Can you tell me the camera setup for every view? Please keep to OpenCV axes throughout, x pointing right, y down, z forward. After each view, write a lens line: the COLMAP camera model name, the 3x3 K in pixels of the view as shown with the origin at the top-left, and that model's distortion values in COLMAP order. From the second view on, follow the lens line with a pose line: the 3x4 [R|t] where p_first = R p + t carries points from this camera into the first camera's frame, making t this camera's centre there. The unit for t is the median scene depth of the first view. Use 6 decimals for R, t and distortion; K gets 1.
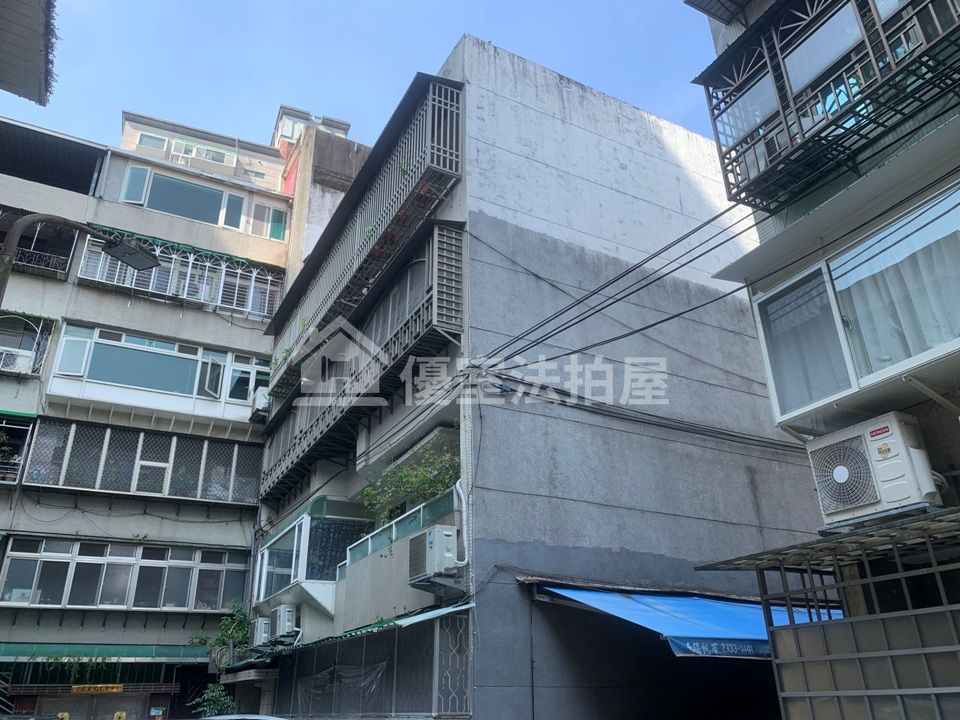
lens RADIAL K [[735.1, 0, 479.2], [0, 735.1, 348.8], [0, 0, 1]] dist [0.053392, -0.070290]
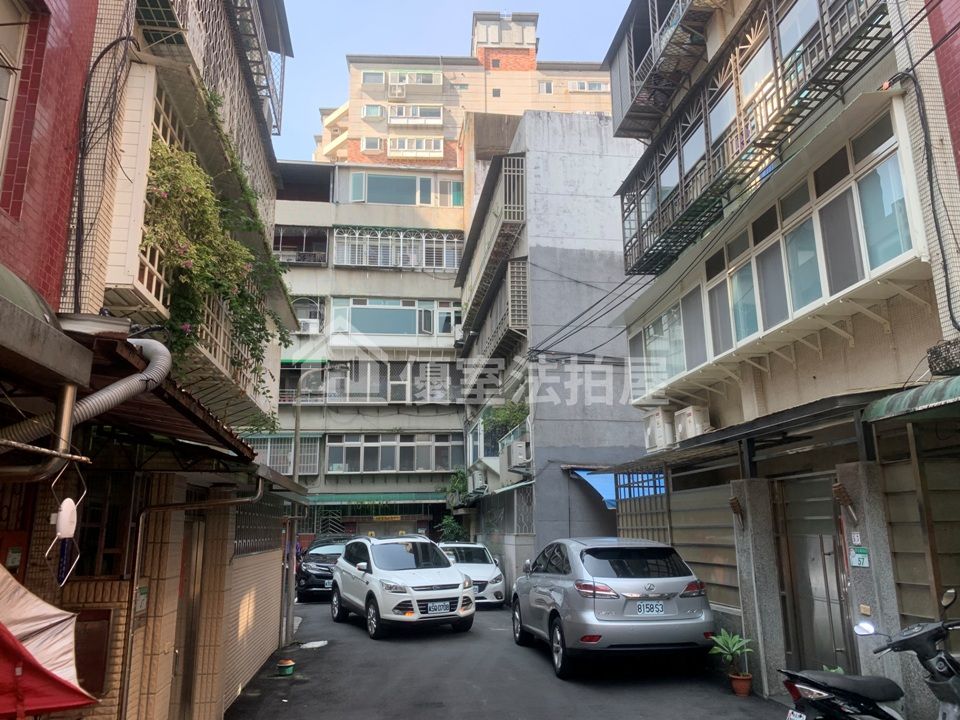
lens RADIAL K [[725.2, 0, 492.9], [0, 725.2, 349.6], [0, 0, 1]] dist [0.215522, -0.530319]
pose [[0.941697, -0.075971, -0.327773, 0.254949], [0.144003, 0.971446, 0.188563, -0.172191], [0.304088, -0.224770, 0.925748, -0.342820]]
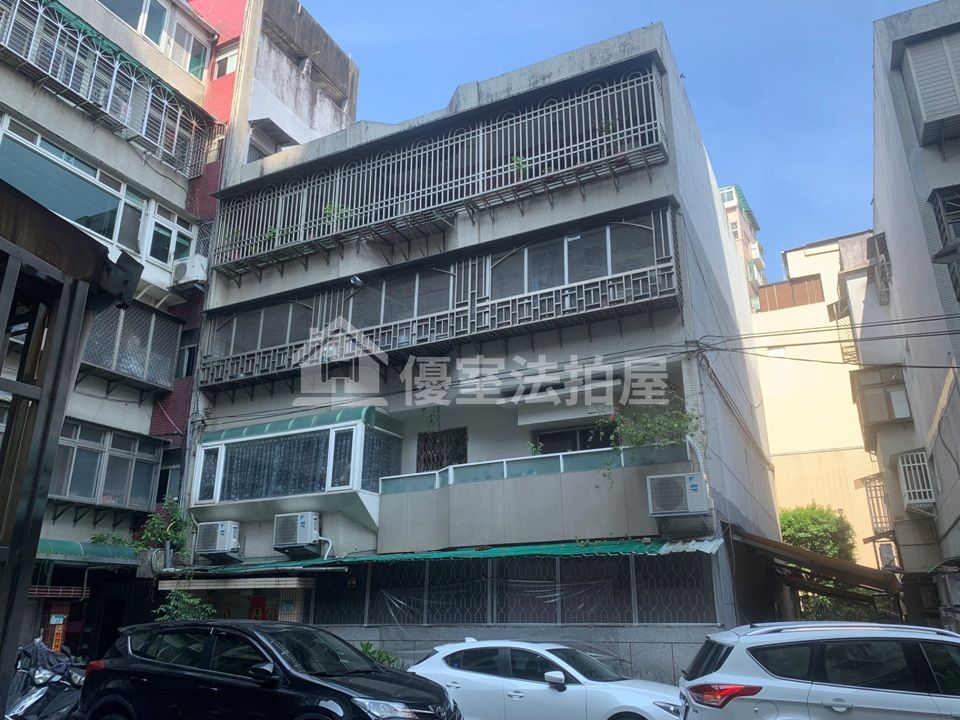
lens RADIAL K [[735.1, 0, 479.2], [0, 735.1, 348.8], [0, 0, 1]] dist [0.053392, -0.070290]
pose [[0.813391, 0.213725, 0.541033, -0.502499], [-0.264506, 0.964239, 0.016754, 0.060212], [-0.518105, -0.156734, 0.840834, 0.112880]]
